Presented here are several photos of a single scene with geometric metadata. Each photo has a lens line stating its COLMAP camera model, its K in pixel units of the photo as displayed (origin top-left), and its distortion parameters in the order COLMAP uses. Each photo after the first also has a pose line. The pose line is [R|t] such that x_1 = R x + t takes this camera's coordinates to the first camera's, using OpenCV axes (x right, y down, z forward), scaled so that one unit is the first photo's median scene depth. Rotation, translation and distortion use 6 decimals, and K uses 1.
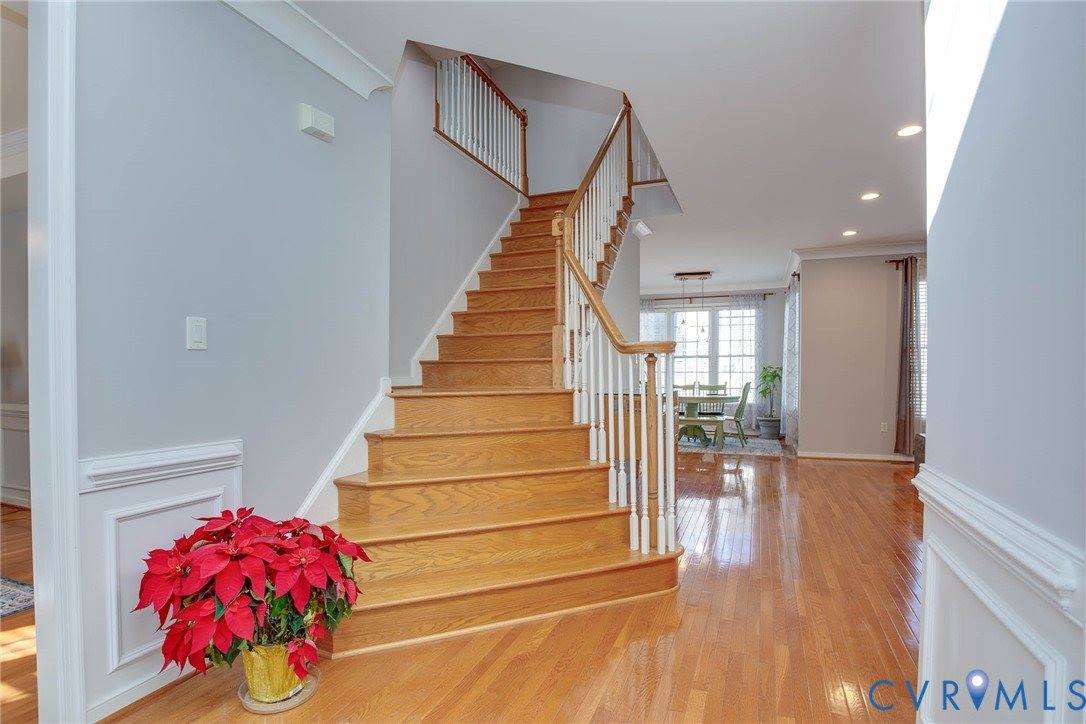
lens RADIAL K [[534.7, 0, 548.4], [0, 534.7, 365.8], [0, 0, 1]] dist [-0.042065, 0.000648]
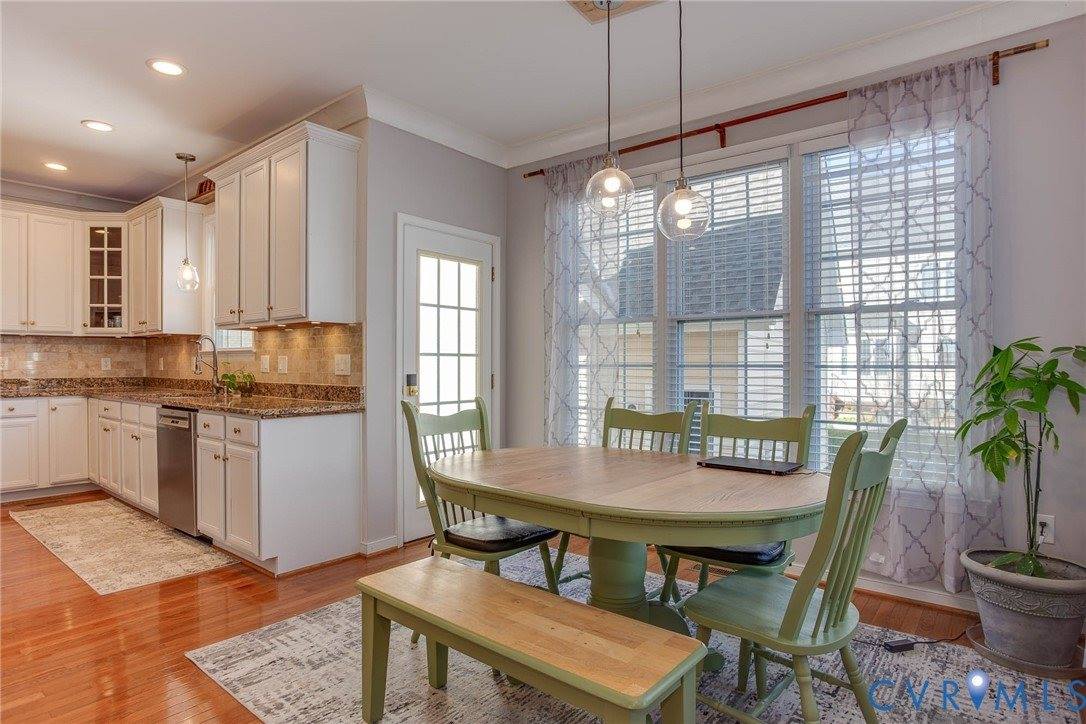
lens RADIAL K [[589.2, 0, 543.0], [0, 589.2, 362.0], [0, 0, 1]] dist [-0.032932, 0.000638]
pose [[0.955573, -0.003962, -0.294727, 0.280276], [0.005926, 0.999966, 0.005772, 0.006872], [0.294694, -0.007262, 0.955564, 0.672374]]
